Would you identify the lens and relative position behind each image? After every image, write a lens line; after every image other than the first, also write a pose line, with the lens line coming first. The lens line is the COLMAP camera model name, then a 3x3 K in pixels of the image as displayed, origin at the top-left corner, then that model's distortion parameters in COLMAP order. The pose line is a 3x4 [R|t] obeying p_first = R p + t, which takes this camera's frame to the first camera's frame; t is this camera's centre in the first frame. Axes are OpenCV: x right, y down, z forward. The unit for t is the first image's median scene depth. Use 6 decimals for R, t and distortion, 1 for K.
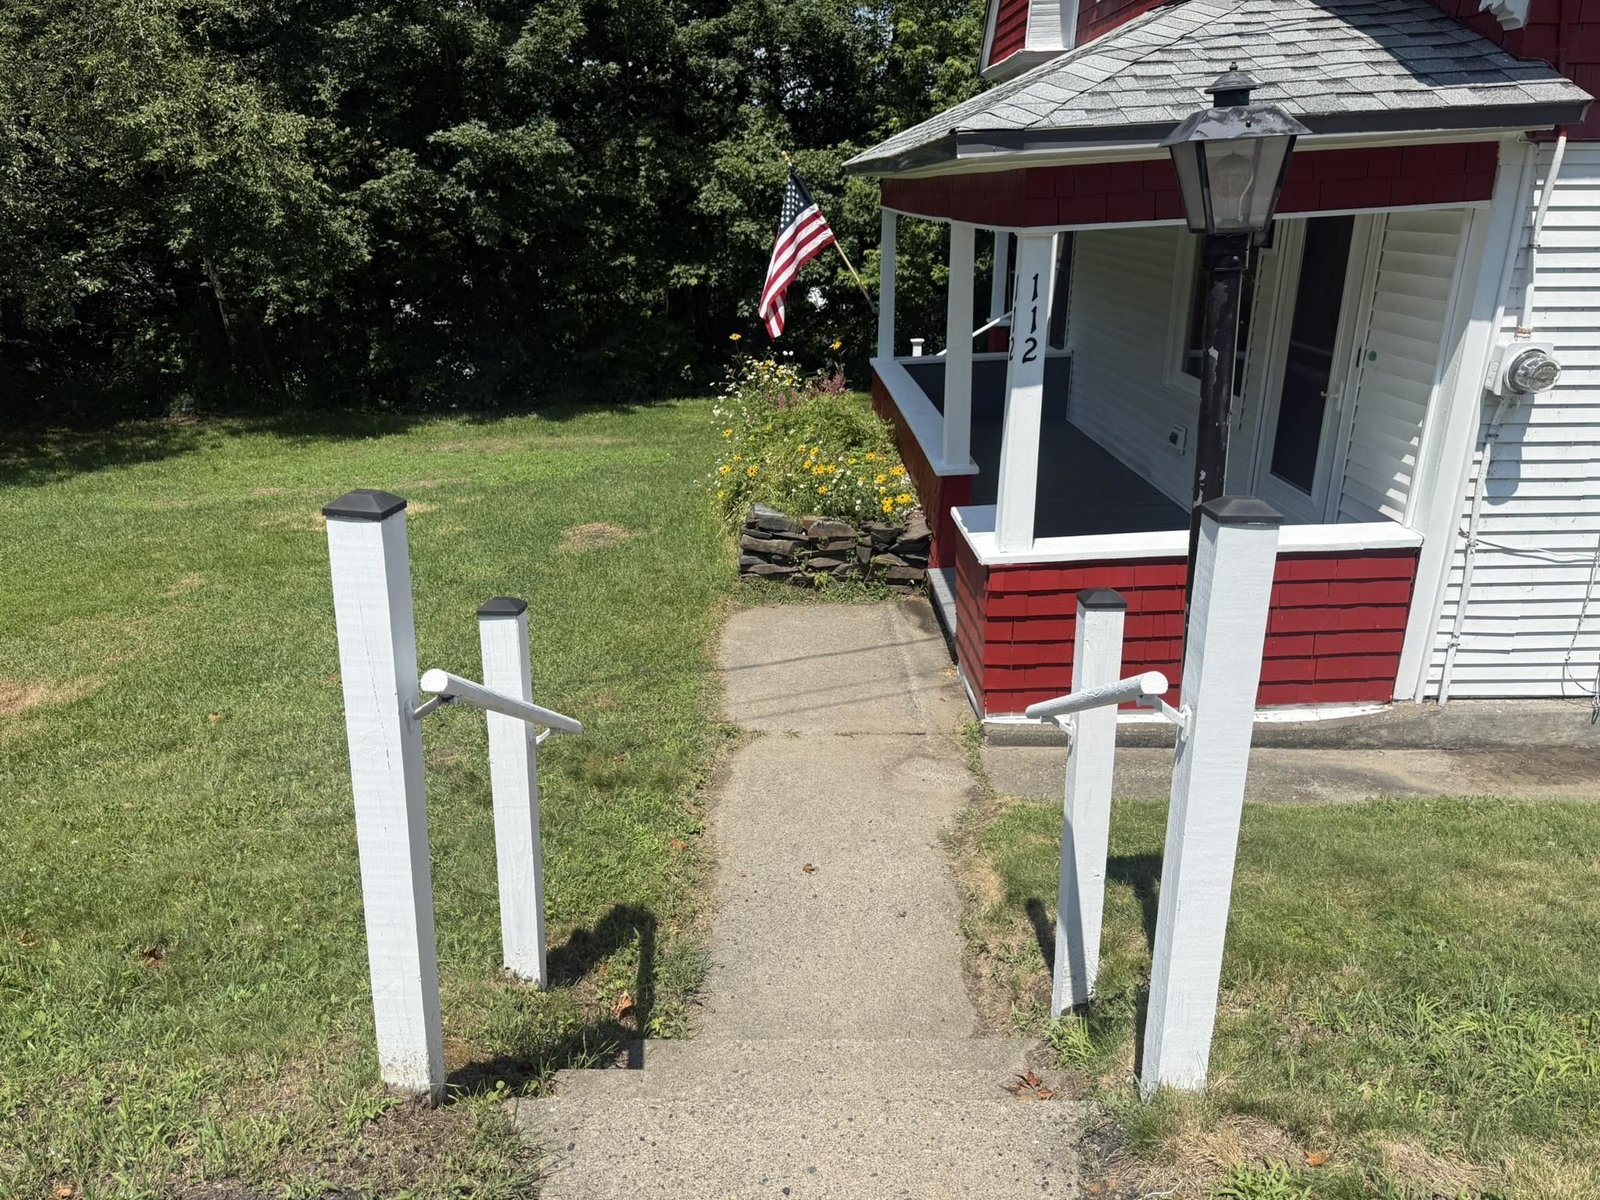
lens RADIAL K [[1122.0, 0, 798.5], [0, 1122.0, 611.6], [0, 0, 1]] dist [0.030588, -0.027080]
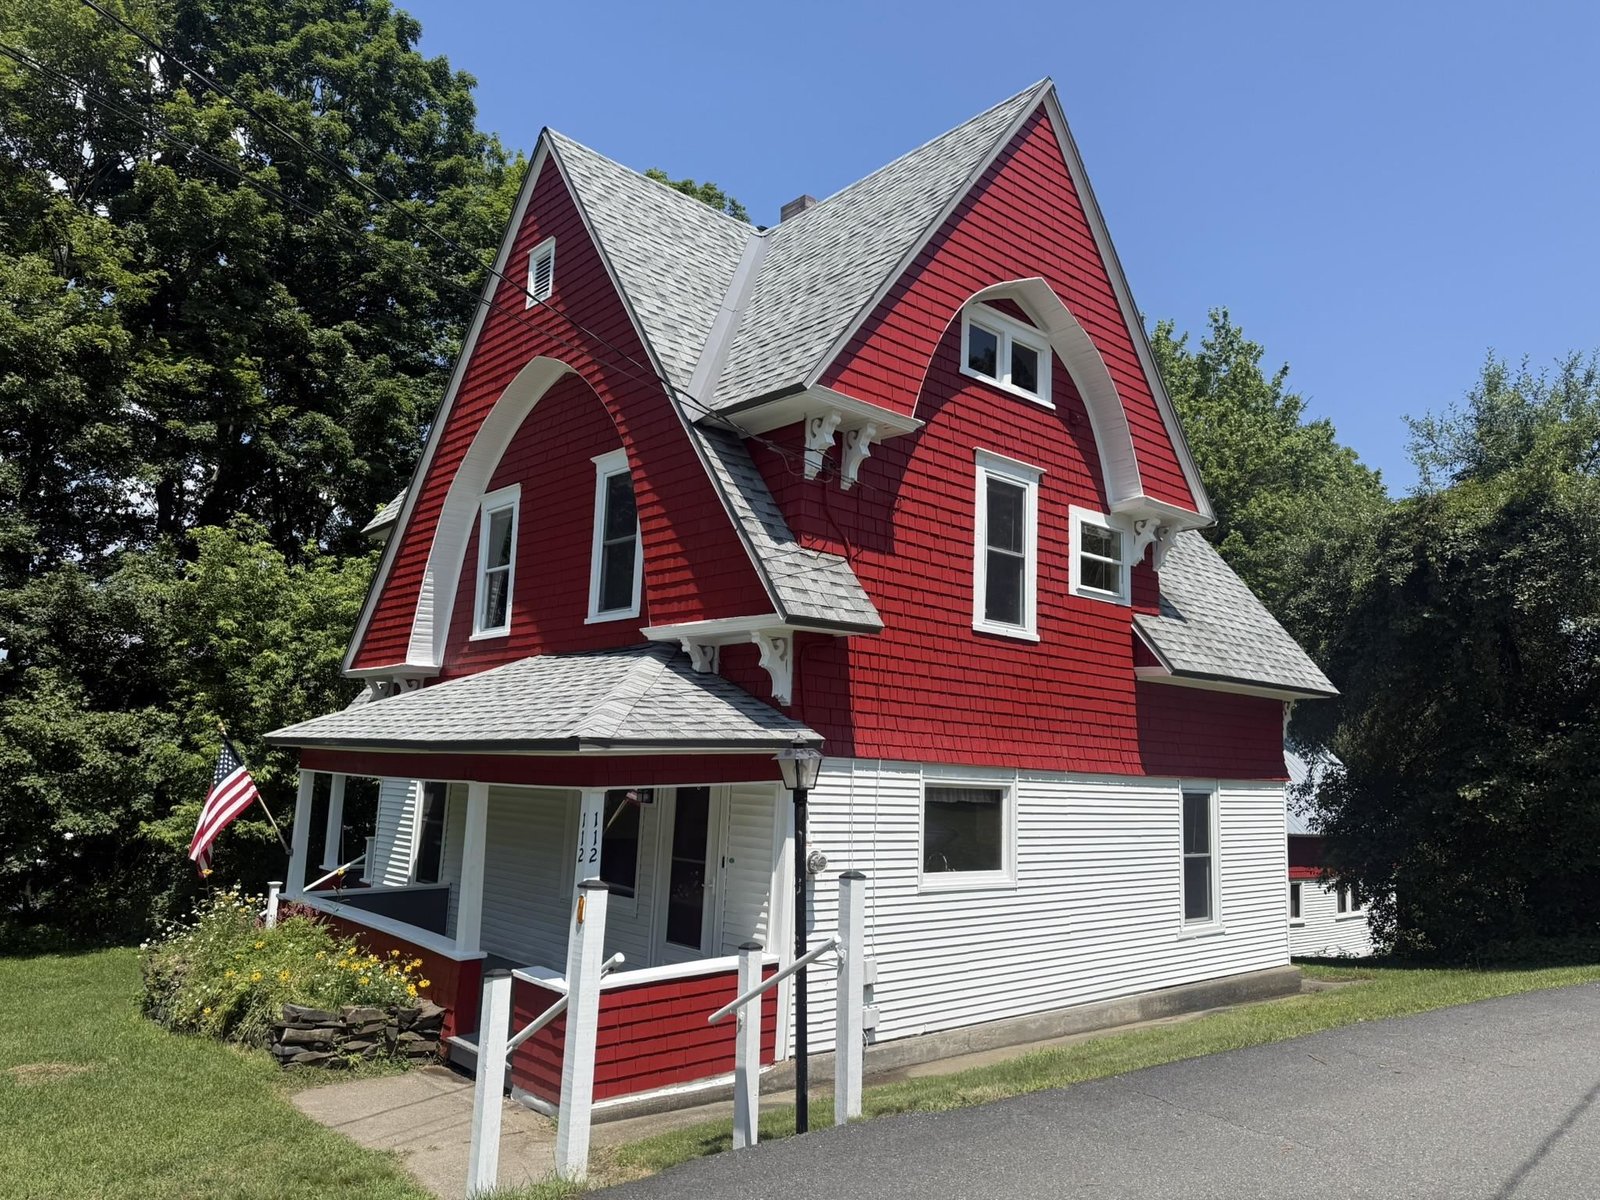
lens RADIAL K [[1122.0, 0, 794.5], [0, 1122.0, 596.9], [0, 0, 1]] dist [0.030588, -0.027080]
pose [[0.761097, 0.133143, 0.634826, -0.464220], [0.188899, 0.890787, -0.413298, 0.121060], [-0.620523, 0.434478, 0.652825, -0.317409]]
